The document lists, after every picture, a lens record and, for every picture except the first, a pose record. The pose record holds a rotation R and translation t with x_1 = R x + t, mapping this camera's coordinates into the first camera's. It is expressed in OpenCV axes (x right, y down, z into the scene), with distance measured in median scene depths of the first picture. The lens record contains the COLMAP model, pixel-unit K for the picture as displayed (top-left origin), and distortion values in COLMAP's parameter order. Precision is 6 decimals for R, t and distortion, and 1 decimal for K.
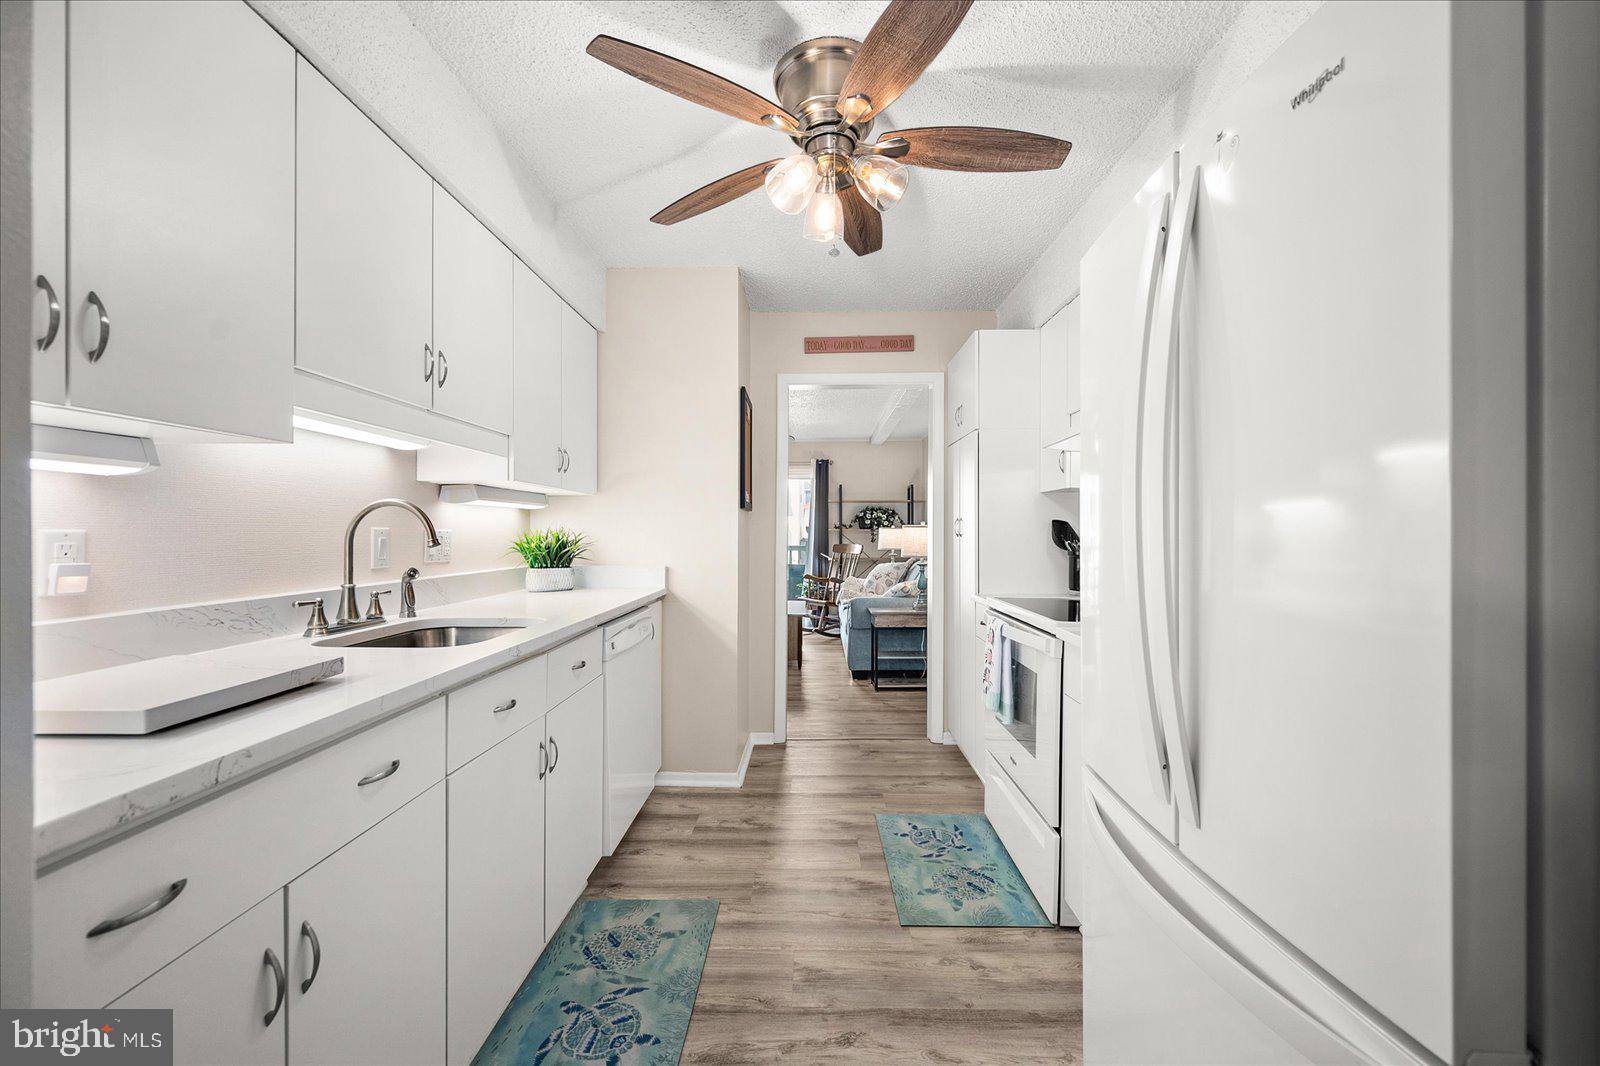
lens RADIAL K [[642.8, 0, 801.5], [0, 642.8, 534.5], [0, 0, 1]] dist [0.000598, 0.000840]
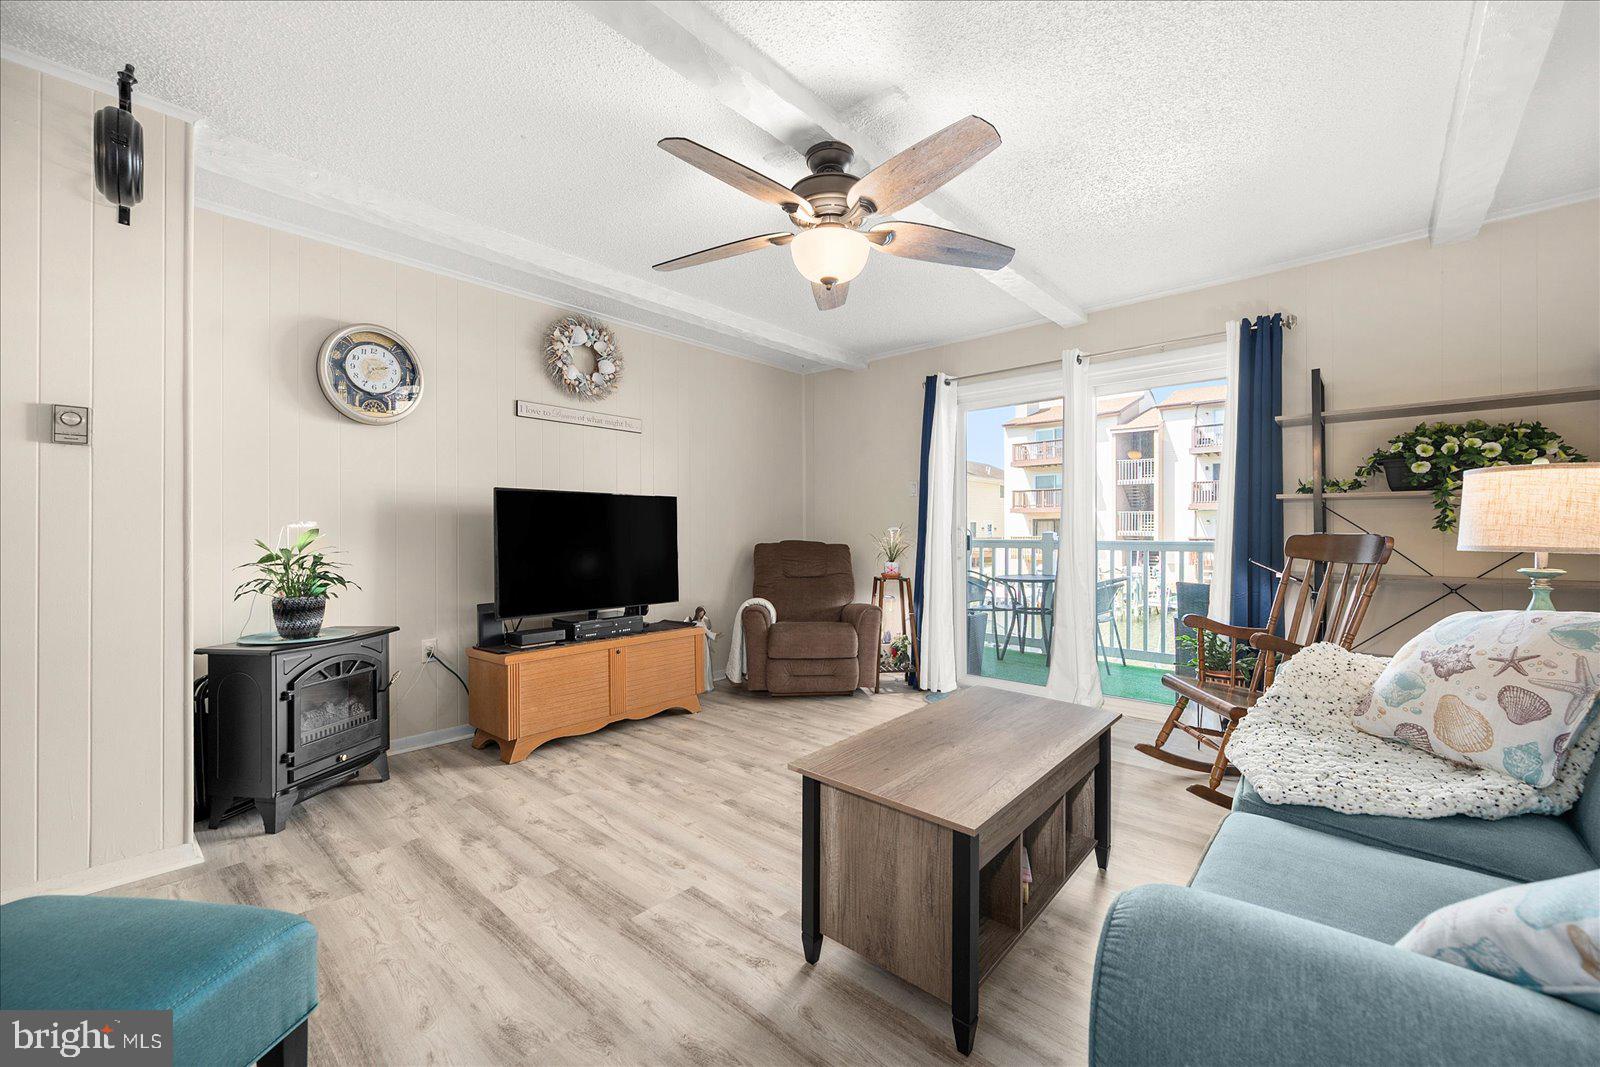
lens RADIAL K [[642.8, 0, 816.1], [0, 642.8, 525.3], [0, 0, 1]] dist [0.000598, 0.000840]
pose [[0.770438, -0.007974, -0.637465, 0.210137], [-0.000686, 0.999911, -0.013336, 0.041248], [0.637515, 0.010711, 0.770364, 1.552798]]
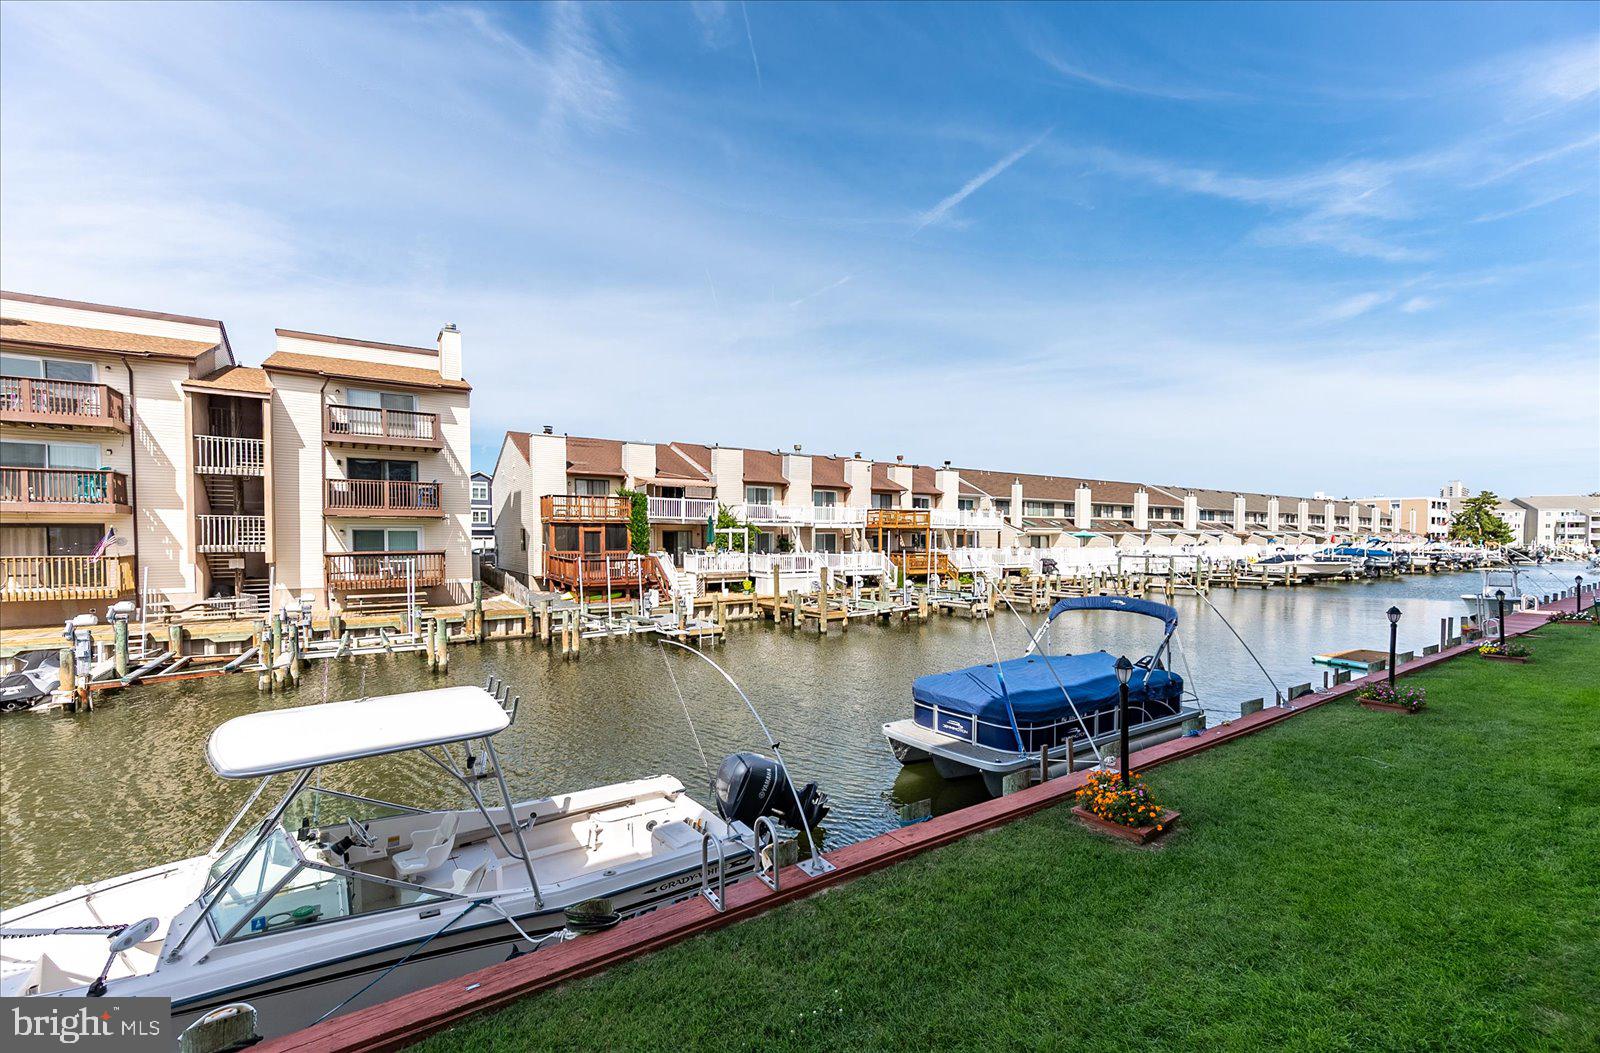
lens RADIAL K [[659.7, 0, 803.0], [0, 659.7, 547.4], [0, 0, 1]] dist [0.006004, -0.001697]
pose [[0.820743, -0.009694, 0.571216, -1.590404], [0.001101, 0.999881, 0.015387, -0.088457], [-0.571297, -0.012000, 0.820656, 3.581828]]
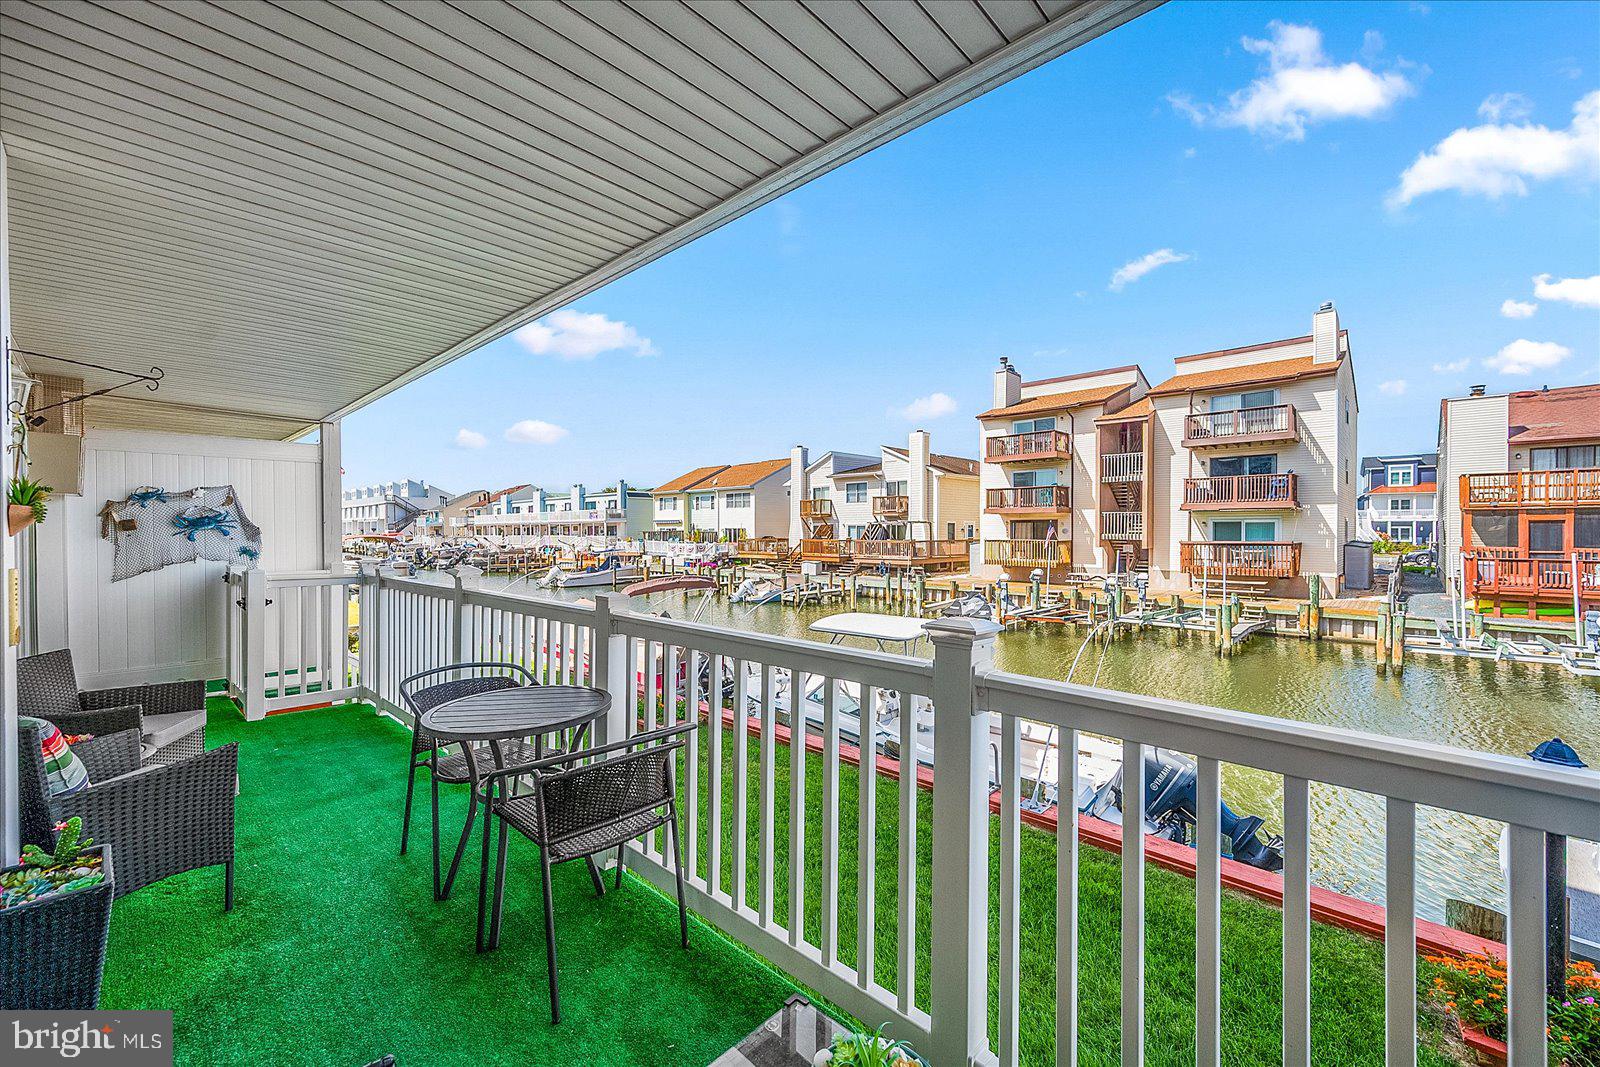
lens RADIAL K [[622.6, 0, 809.8], [0, 622.6, 537.5], [0, 0, 1]] dist [0.001296, 0.000618]
pose [[0.747777, 0.008919, -0.663890, 0.188519], [-0.001867, 0.999934, 0.011330, -0.052692], [0.663947, -0.007233, 0.747744, 3.200812]]
